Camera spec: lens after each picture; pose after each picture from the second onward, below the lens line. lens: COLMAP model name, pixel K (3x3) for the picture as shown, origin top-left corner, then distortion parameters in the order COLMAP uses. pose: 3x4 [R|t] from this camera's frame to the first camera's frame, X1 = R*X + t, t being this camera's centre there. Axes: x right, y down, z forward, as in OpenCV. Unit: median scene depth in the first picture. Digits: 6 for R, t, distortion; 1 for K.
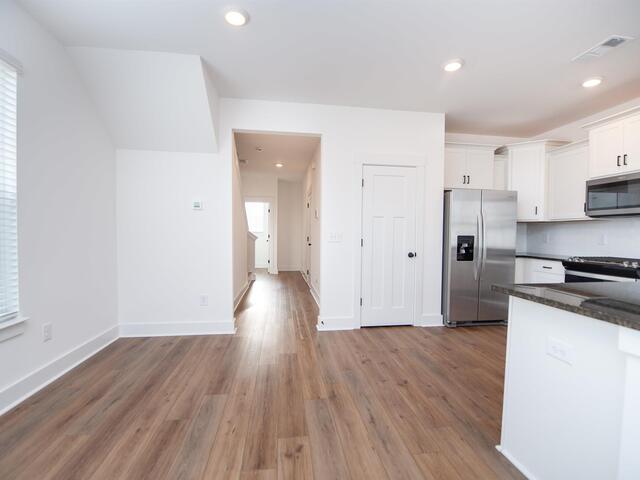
lens RADIAL K [[295.4, 0, 320.6], [0, 295.4, 241.2], [0, 0, 1]] dist [-0.021757, -0.000360]
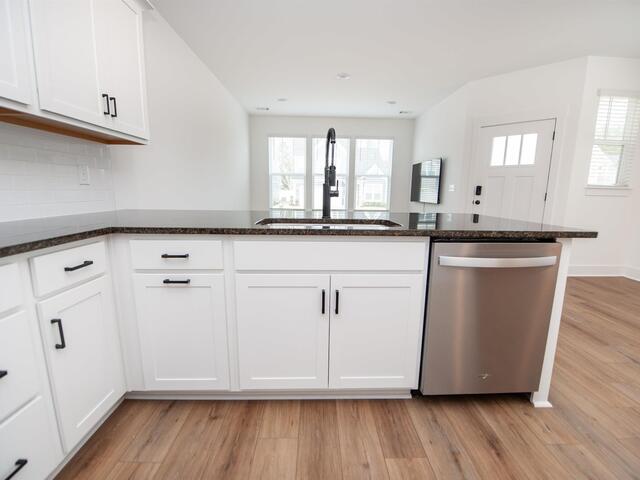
lens RADIAL K [[288.7, 0, 321.9], [0, 288.7, 241.9], [0, 0, 1]] dist [-0.022184, -0.000476]
pose [[-0.993639, -0.043011, 0.104078, 0.583429], [-0.021342, 0.979364, 0.200973, 0.014619], [-0.110574, 0.197473, -0.974052, 0.857283]]
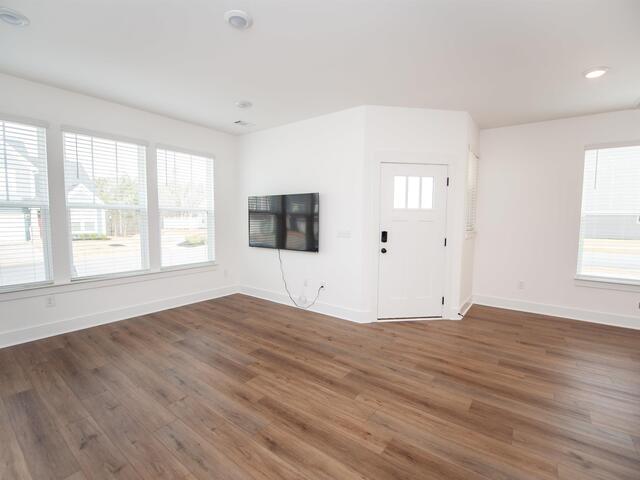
lens RADIAL K [[295.4, 0, 320.6], [0, 295.4, 241.2], [0, 0, 1]] dist [-0.021757, -0.000360]
pose [[-0.701588, 0.038988, -0.711515, 0.974641], [-0.033990, 0.995535, 0.088066, -0.038794], [0.711771, 0.085970, -0.697130, 0.099664]]
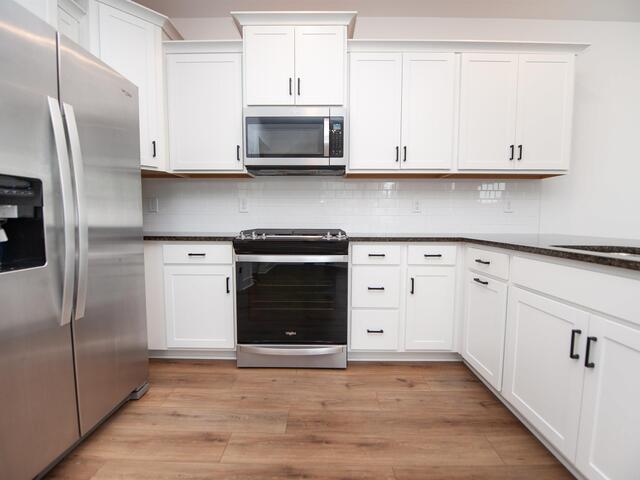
lens RADIAL K [[288.7, 0, 321.9], [0, 288.7, 241.9], [0, 0, 1]] dist [-0.022184, -0.000476]
pose [[0.143263, -0.088171, 0.985749, 0.300841], [0.023824, 0.996042, 0.085629, 0.027397], [-0.989398, 0.011217, 0.144796, 0.727572]]
